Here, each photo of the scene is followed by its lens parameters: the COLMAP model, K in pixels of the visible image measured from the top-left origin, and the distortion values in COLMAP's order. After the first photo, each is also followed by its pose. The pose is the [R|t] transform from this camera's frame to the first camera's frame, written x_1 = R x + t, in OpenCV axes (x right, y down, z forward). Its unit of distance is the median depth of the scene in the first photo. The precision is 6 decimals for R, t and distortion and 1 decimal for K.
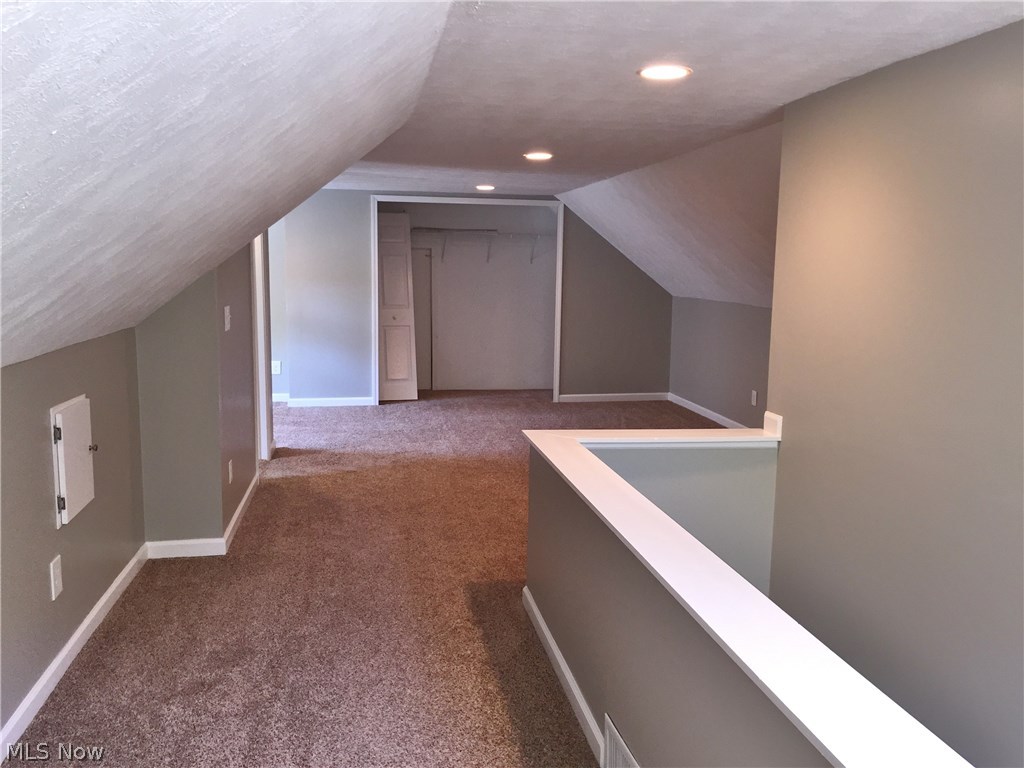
lens RADIAL K [[876.5, 0, 517.1], [0, 876.5, 379.7], [0, 0, 1]] dist [0.090048, -0.109581]
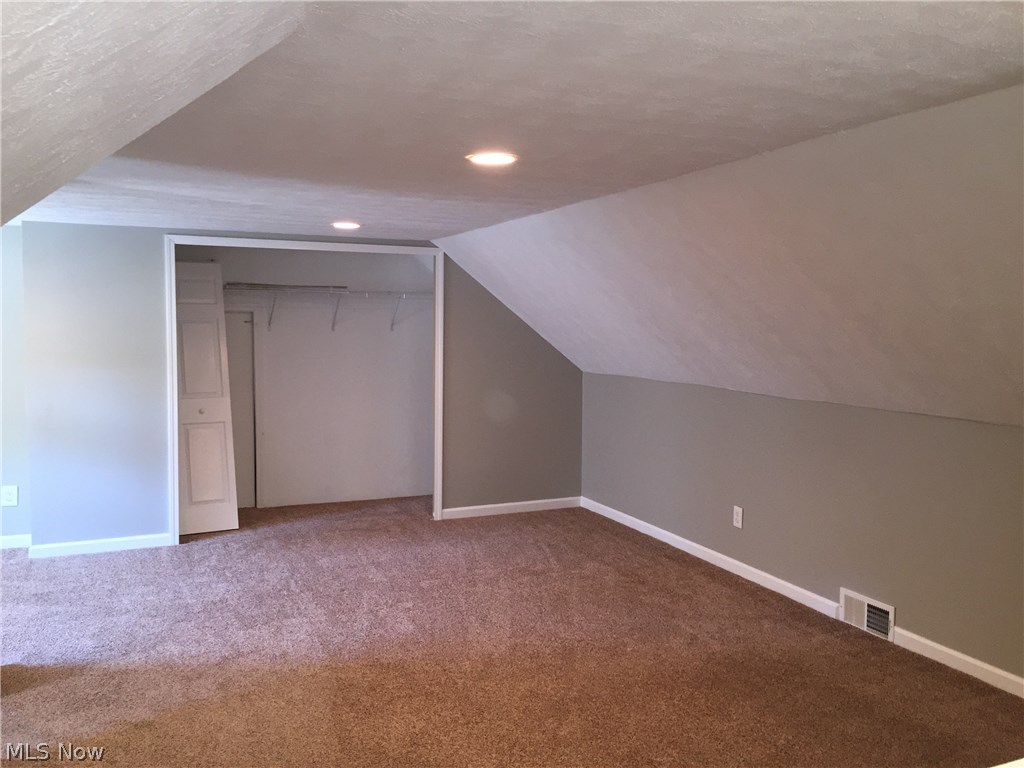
lens RADIAL K [[876.5, 0, 517.1], [0, 876.5, 379.7], [0, 0, 1]] dist [0.090048, -0.109581]
pose [[0.973258, -0.022965, 0.228565, -0.058407], [0.037752, 0.997452, -0.060533, -0.045529], [-0.226593, 0.067543, 0.971645, 0.273852]]
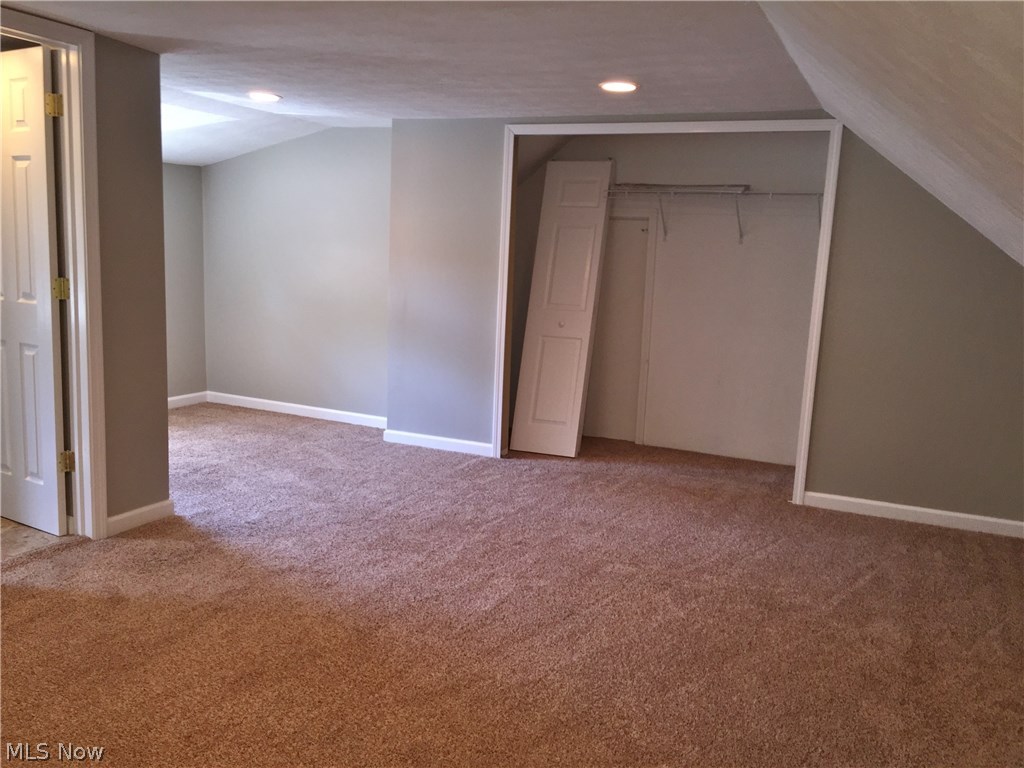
lens RADIAL K [[876.5, 0, 517.1], [0, 876.5, 379.7], [0, 0, 1]] dist [0.090048, -0.109581]
pose [[0.823752, 0.108235, -0.556523, 0.201091], [-0.111369, 0.993375, 0.028350, -0.046974], [0.555905, 0.038627, 0.830348, 0.472970]]
